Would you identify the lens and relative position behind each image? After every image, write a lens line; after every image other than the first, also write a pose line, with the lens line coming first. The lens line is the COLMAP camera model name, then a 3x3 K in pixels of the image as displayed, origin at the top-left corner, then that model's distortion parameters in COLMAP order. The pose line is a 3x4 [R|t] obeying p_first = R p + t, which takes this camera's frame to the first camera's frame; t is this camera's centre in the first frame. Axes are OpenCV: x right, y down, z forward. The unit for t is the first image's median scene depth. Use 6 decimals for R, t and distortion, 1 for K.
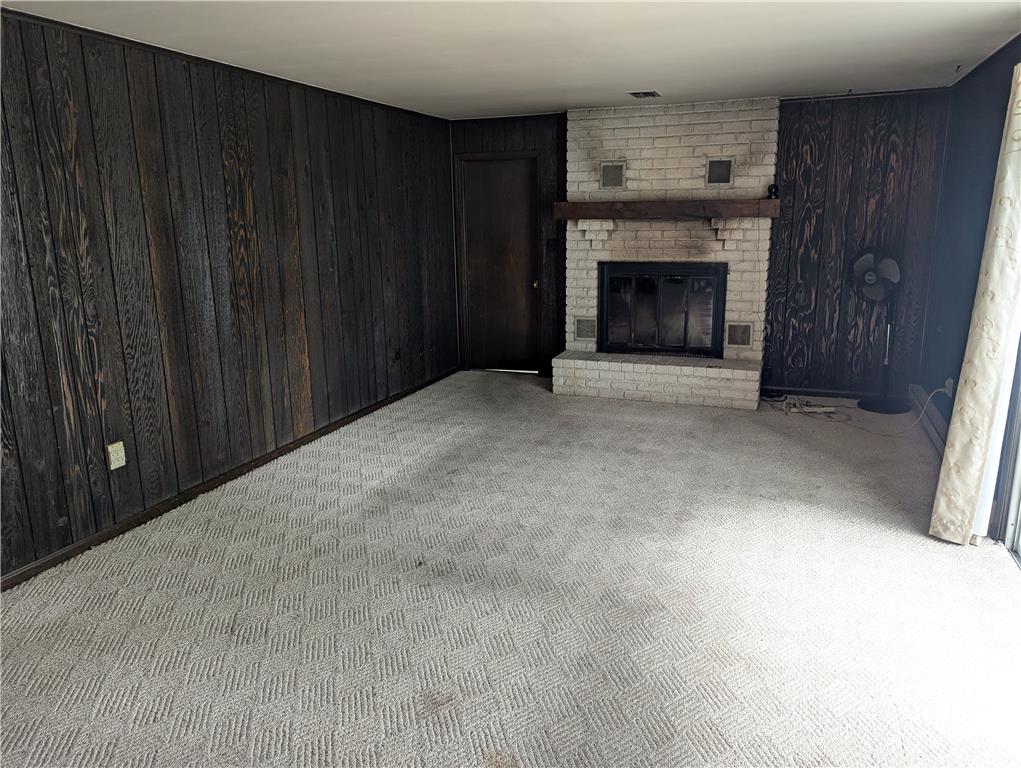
lens RADIAL K [[718.9, 0, 506.3], [0, 718.9, 384.7], [0, 0, 1]] dist [0.069298, -0.068738]
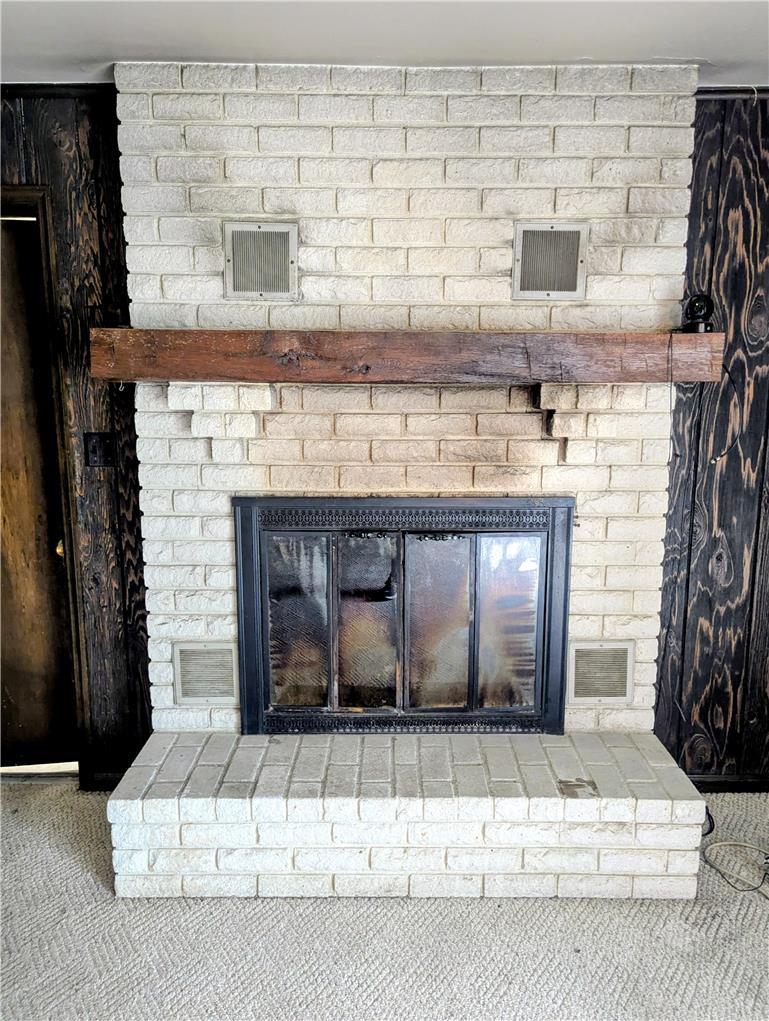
lens RADIAL K [[794.7, 0, 389.3], [0, 794.7, 510.7], [0, 0, 1]] dist [0.077843, -0.095407]
pose [[0.935105, -0.044012, 0.351628, 0.062553], [0.069141, 0.995847, -0.059223, -0.140153], [-0.347561, 0.079691, 0.934265, 0.625126]]
